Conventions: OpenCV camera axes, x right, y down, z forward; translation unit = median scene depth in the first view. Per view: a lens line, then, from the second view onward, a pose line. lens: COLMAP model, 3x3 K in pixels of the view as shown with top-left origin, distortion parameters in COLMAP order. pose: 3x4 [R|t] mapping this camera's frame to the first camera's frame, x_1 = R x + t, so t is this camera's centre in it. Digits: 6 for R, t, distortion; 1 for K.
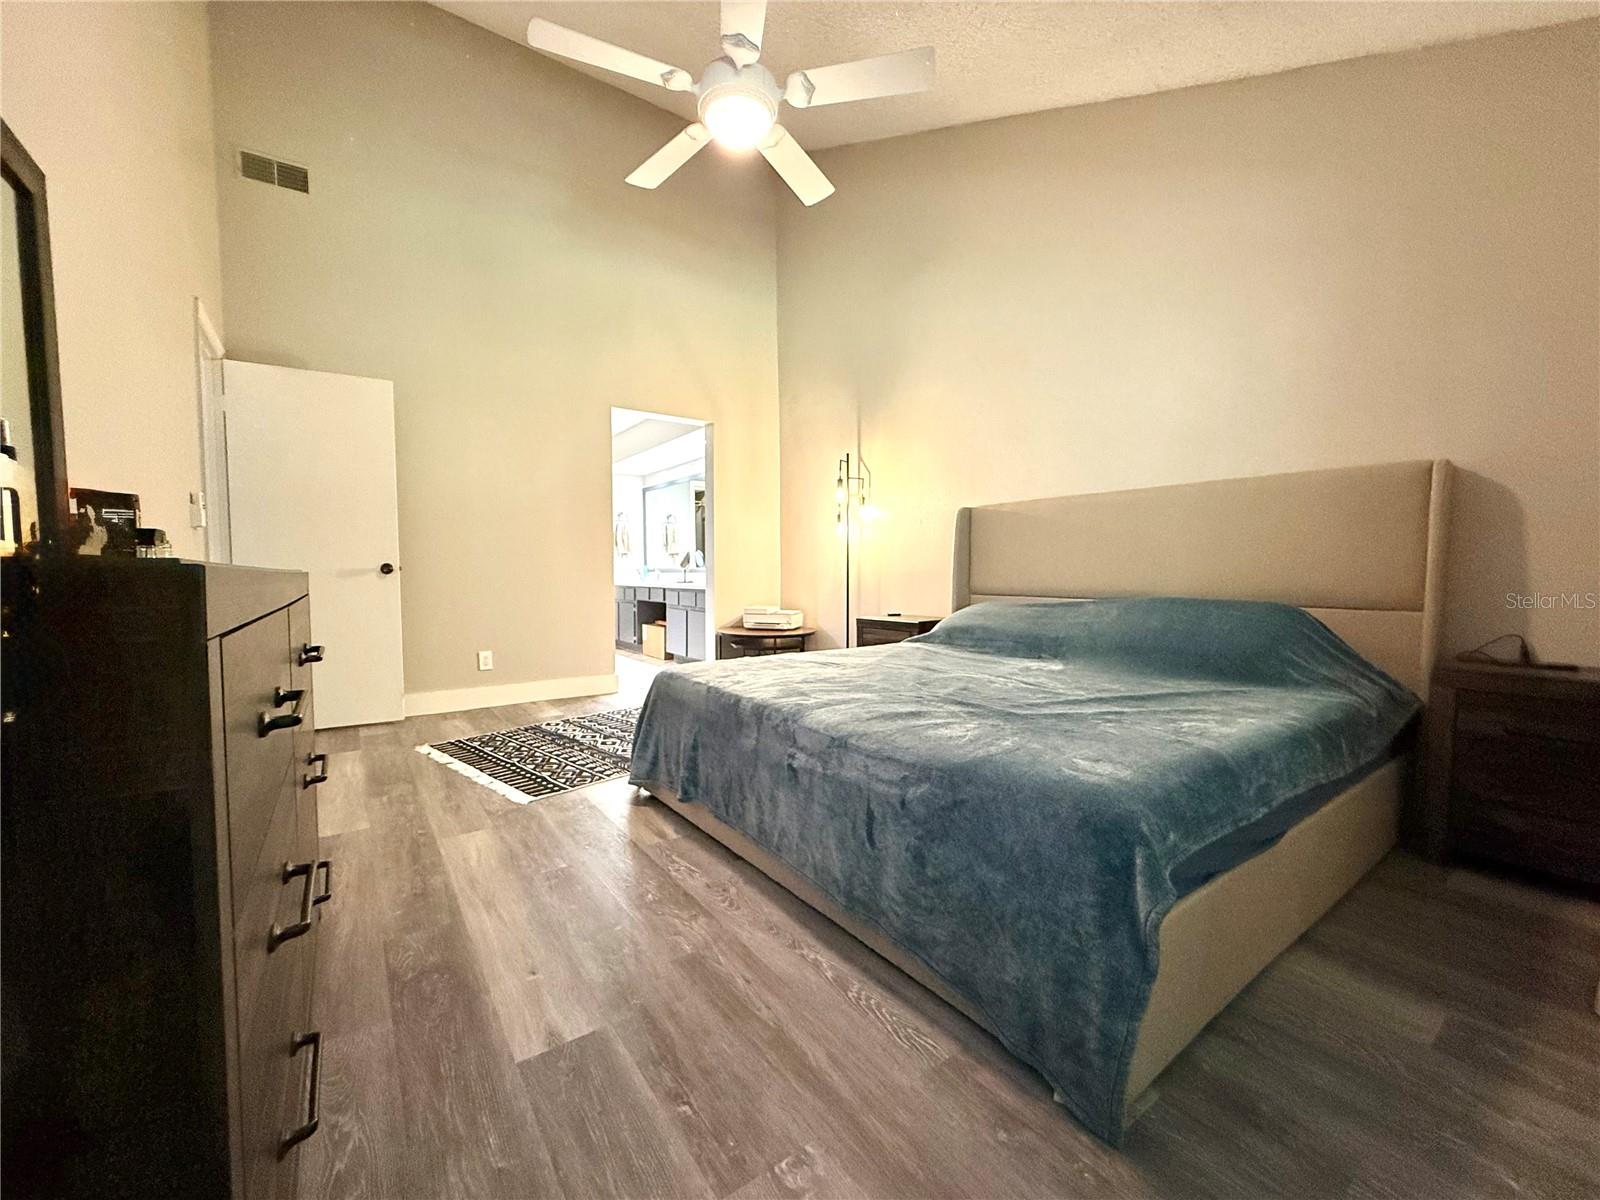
lens RADIAL K [[640.5, 0, 800.0], [0, 640.5, 600.0], [0, 0, 1]] dist [-0.001387, 0.000348]
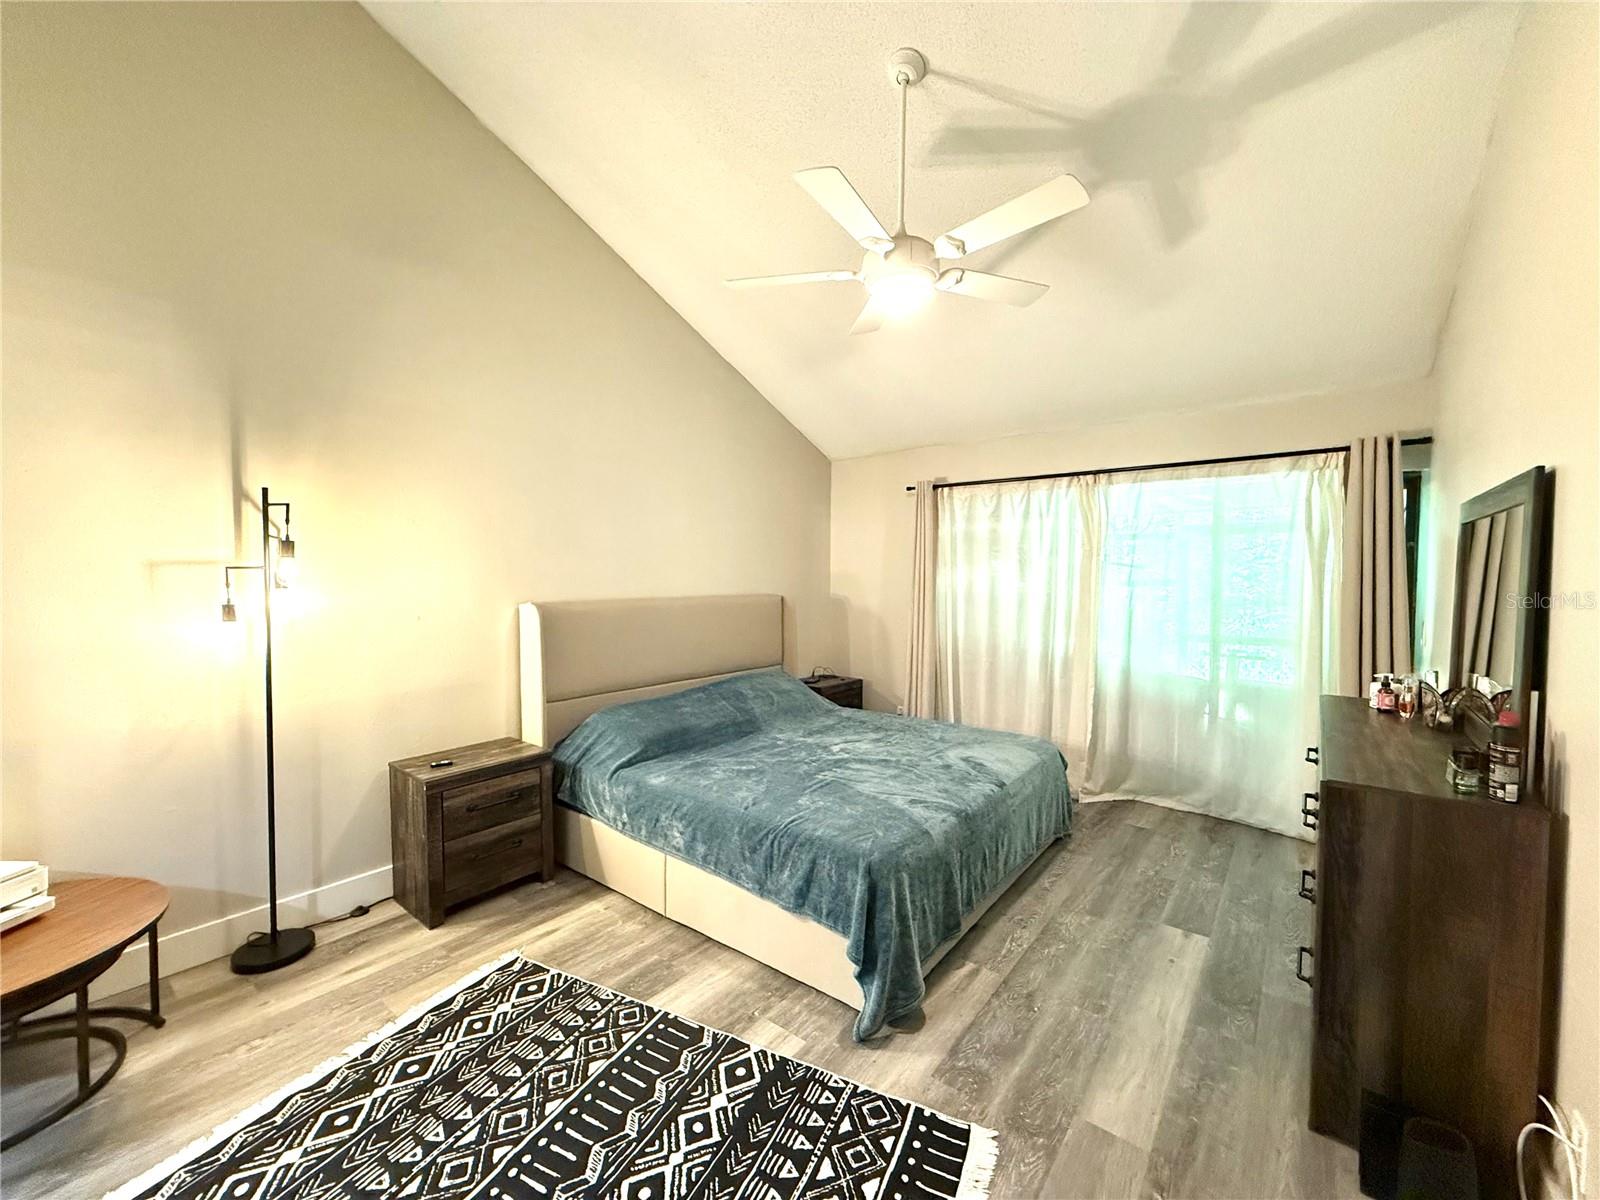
lens RADIAL K [[640.5, 0, 800.0], [0, 640.5, 600.0], [0, 0, 1]] dist [-0.001387, 0.000348]
pose [[-0.275474, -0.025124, 0.960980, -0.930588], [0.043601, 0.998303, 0.038598, -0.240432], [-0.960319, 0.052532, -0.273911, 1.263735]]
